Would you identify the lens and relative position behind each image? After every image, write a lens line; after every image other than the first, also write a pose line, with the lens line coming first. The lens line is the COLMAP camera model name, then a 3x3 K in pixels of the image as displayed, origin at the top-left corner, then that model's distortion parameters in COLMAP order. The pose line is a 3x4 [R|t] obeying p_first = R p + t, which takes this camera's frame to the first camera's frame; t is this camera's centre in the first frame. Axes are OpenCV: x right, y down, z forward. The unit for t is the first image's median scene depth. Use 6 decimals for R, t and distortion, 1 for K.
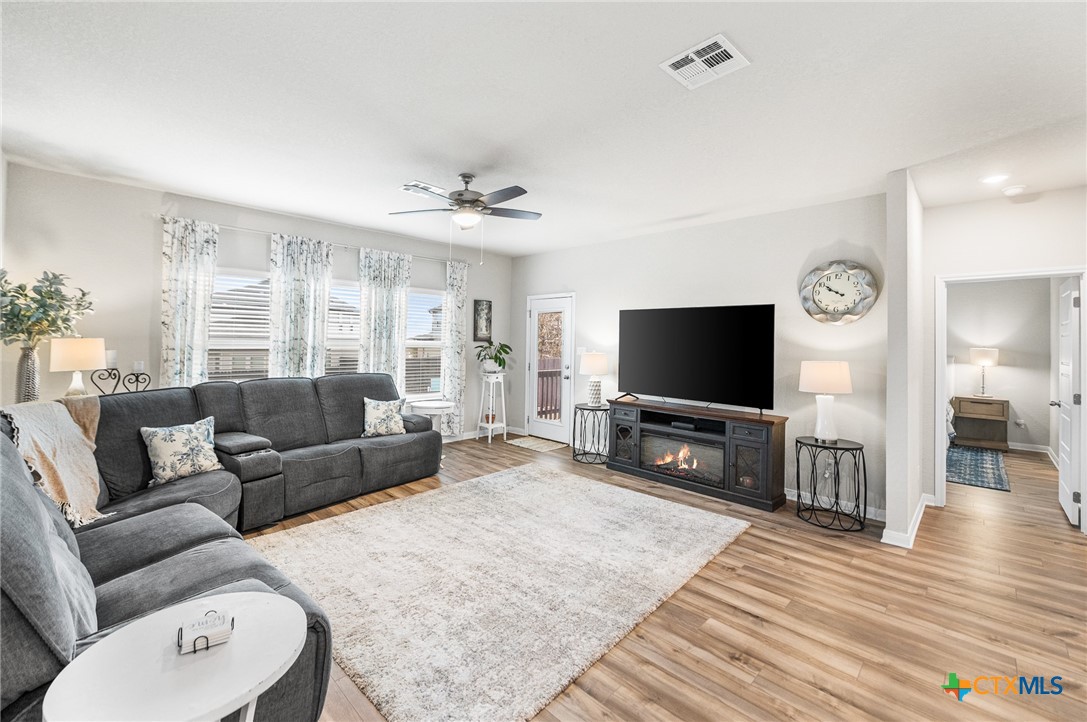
lens RADIAL K [[445.0, 0, 520.2], [0, 445.0, 328.0], [0, 0, 1]] dist [-0.007738, 0.000132]
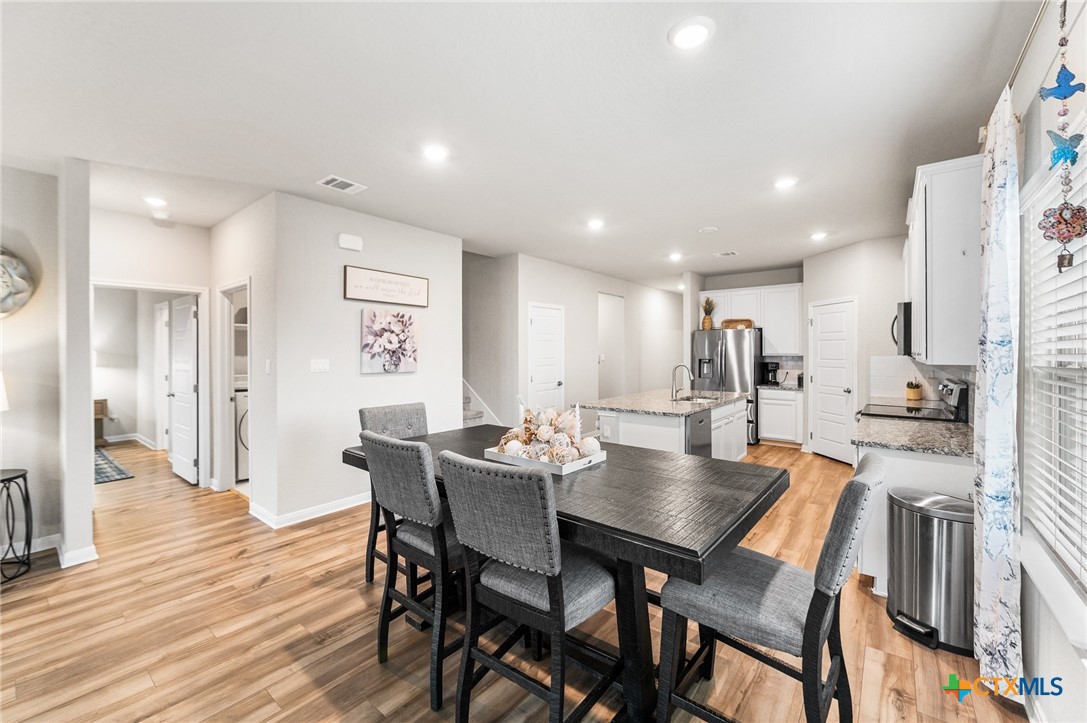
lens RADIAL K [[445.0, 0, 528.9], [0, 445.0, 357.5], [0, 0, 1]] dist [-0.007738, 0.000132]
pose [[-0.116657, -0.031816, 0.992663, -0.084509], [-0.028808, 0.999175, 0.028639, 0.000876], [-0.992754, -0.025256, -0.117477, 0.086236]]
